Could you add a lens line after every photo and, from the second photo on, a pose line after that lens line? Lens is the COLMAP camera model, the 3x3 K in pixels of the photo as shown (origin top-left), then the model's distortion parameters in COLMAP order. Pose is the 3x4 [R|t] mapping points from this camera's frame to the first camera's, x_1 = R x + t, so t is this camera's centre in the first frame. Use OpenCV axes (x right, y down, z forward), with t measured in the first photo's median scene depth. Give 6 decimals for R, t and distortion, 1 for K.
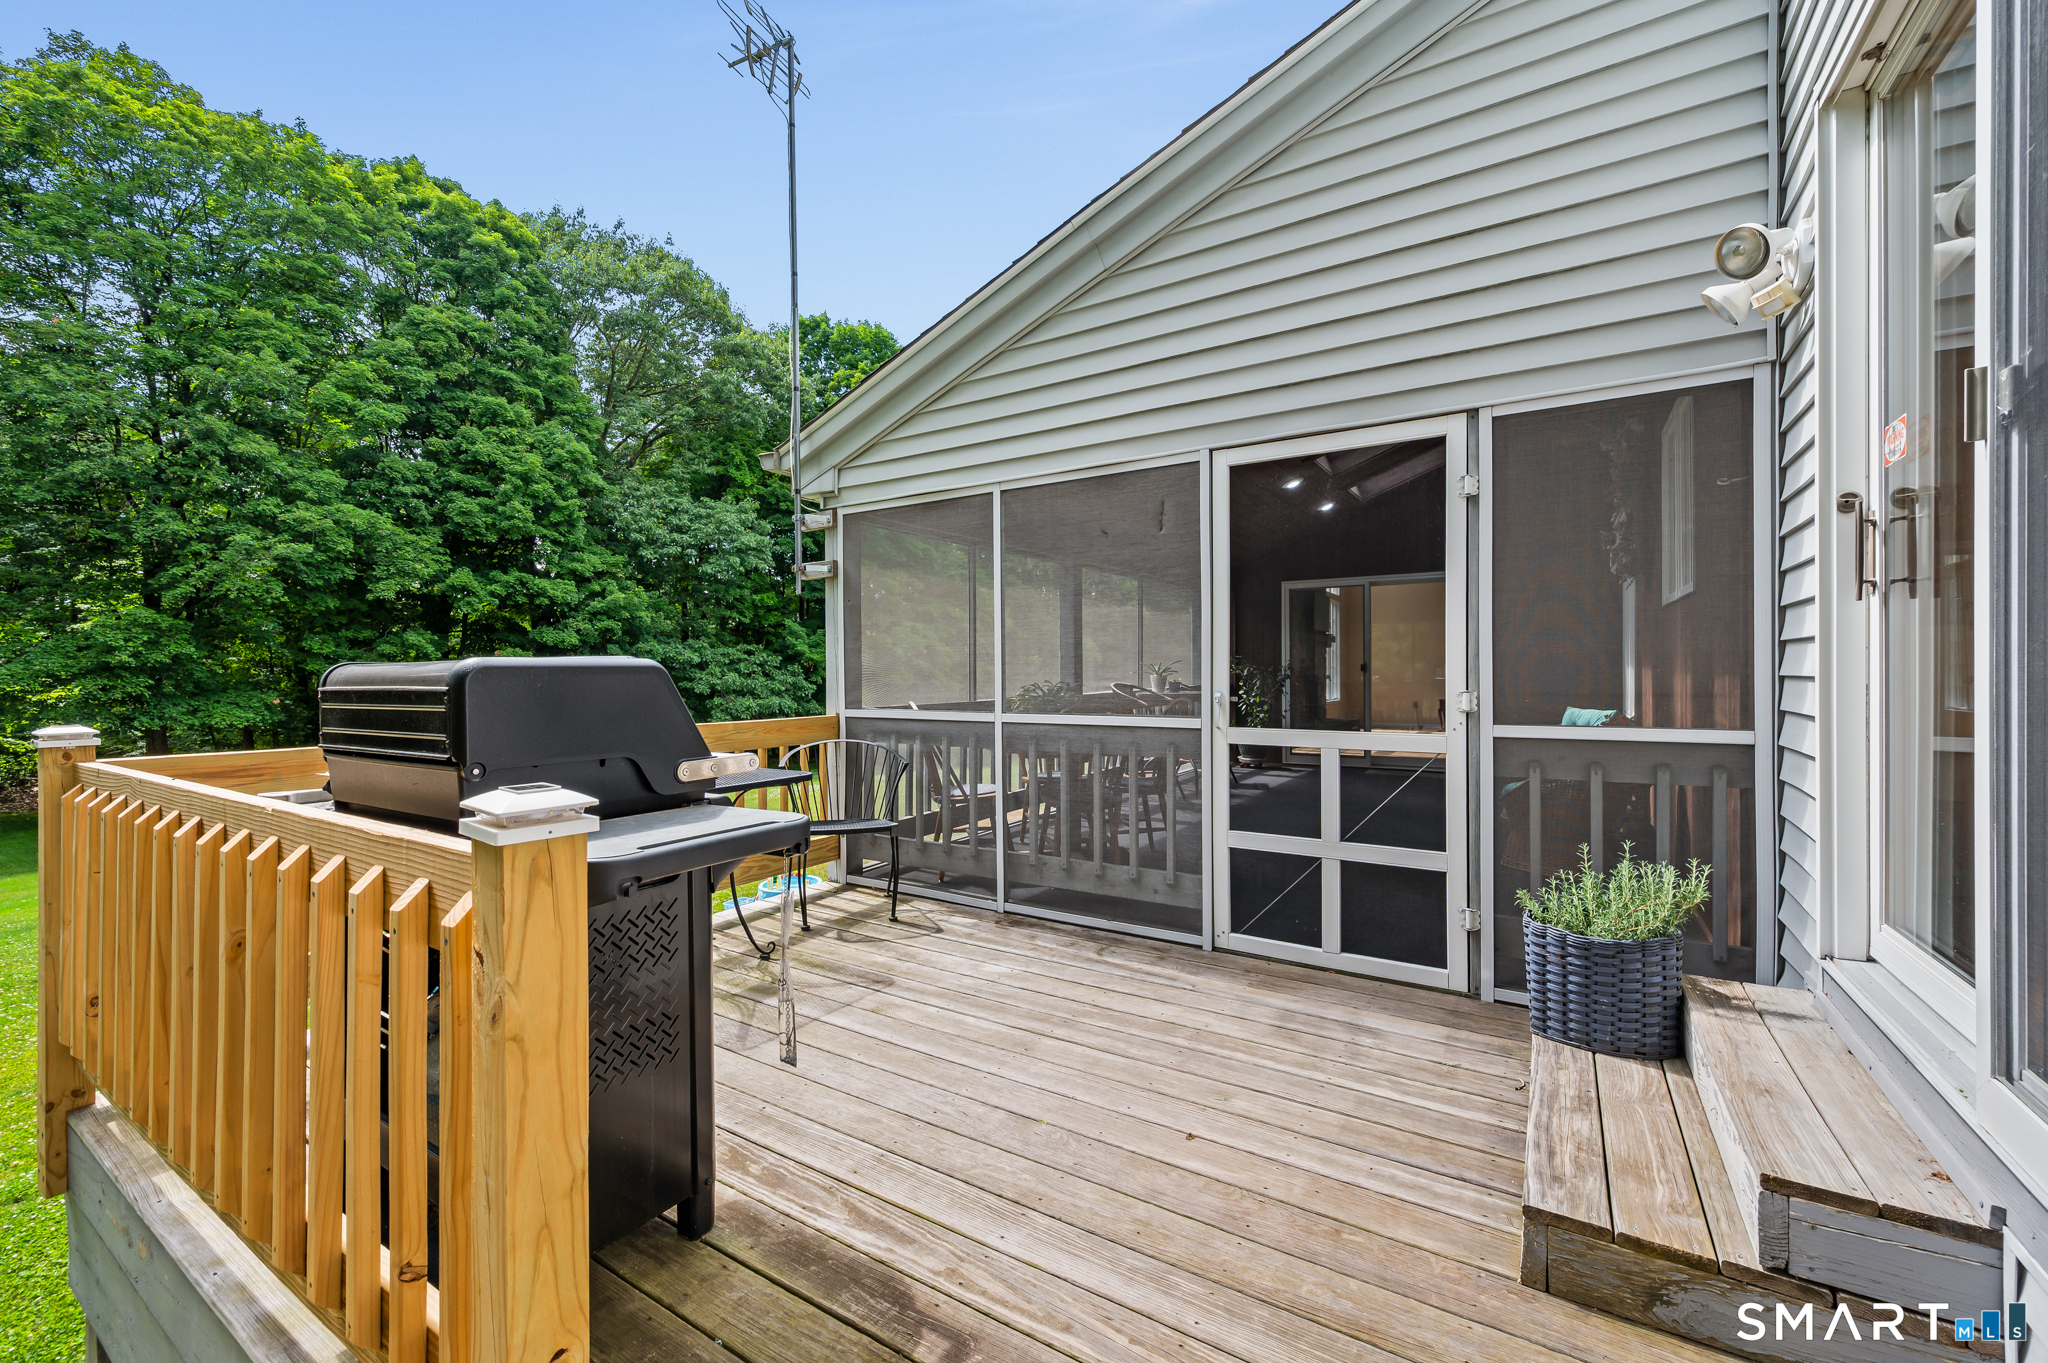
lens RADIAL K [[830.1, 0, 1028.8], [0, 830.1, 675.7], [0, 0, 1]] dist [-0.002176, -0.000026]
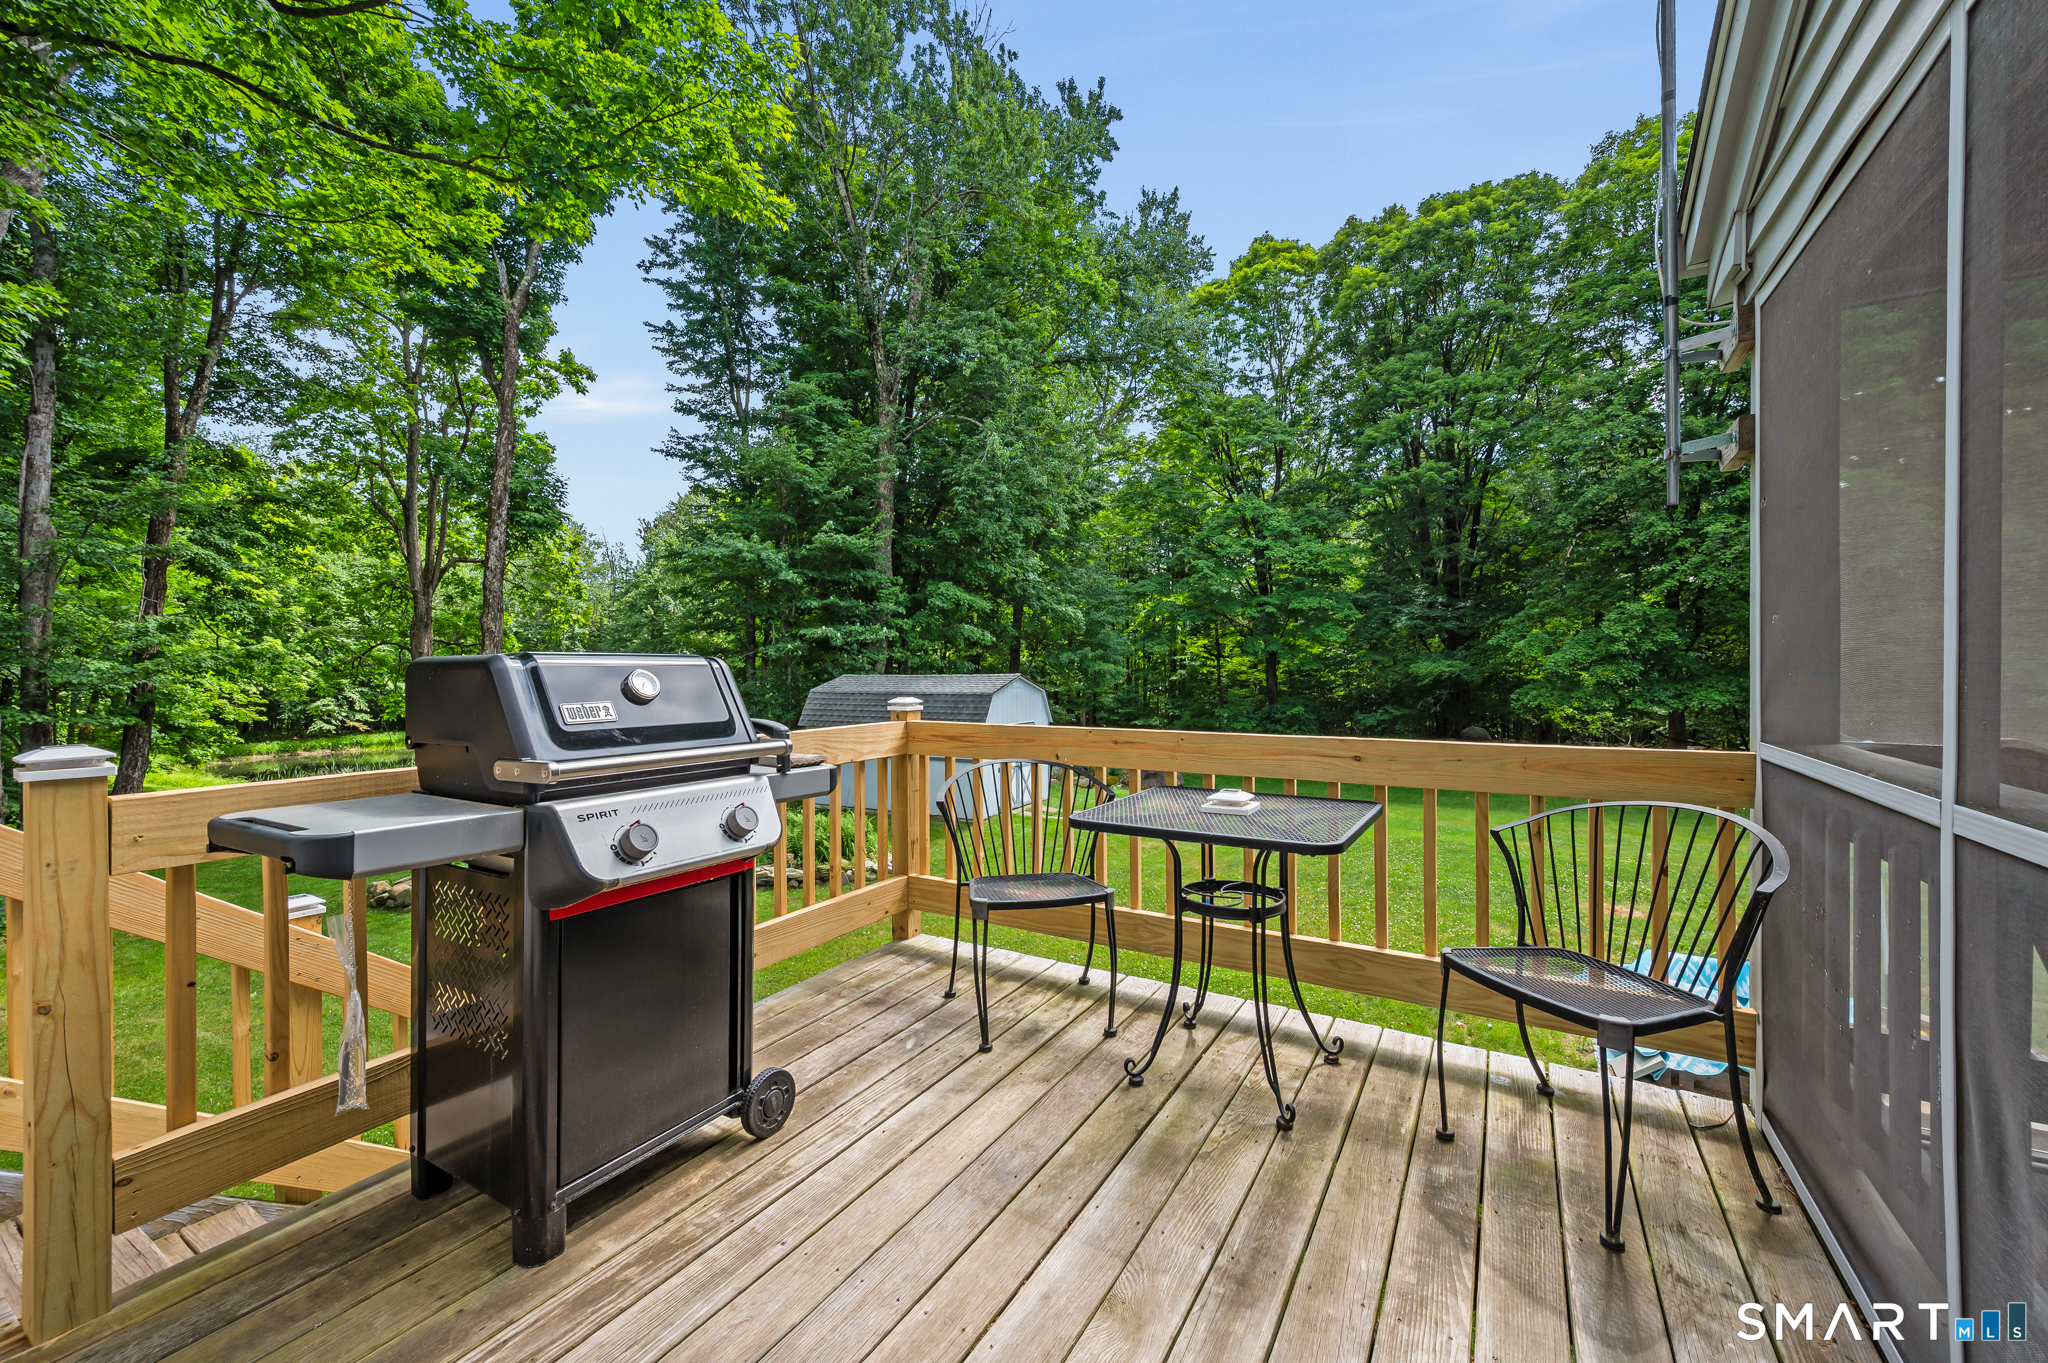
lens RADIAL K [[830.1, 0, 1031.0], [0, 830.1, 669.0], [0, 0, 1]] dist [-0.002176, -0.000026]
pose [[0.040444, 0.006050, -0.999163, 0.075861], [0.004020, 0.999973, 0.006218, -0.002466], [0.999174, -0.004268, 0.040419, 0.202605]]
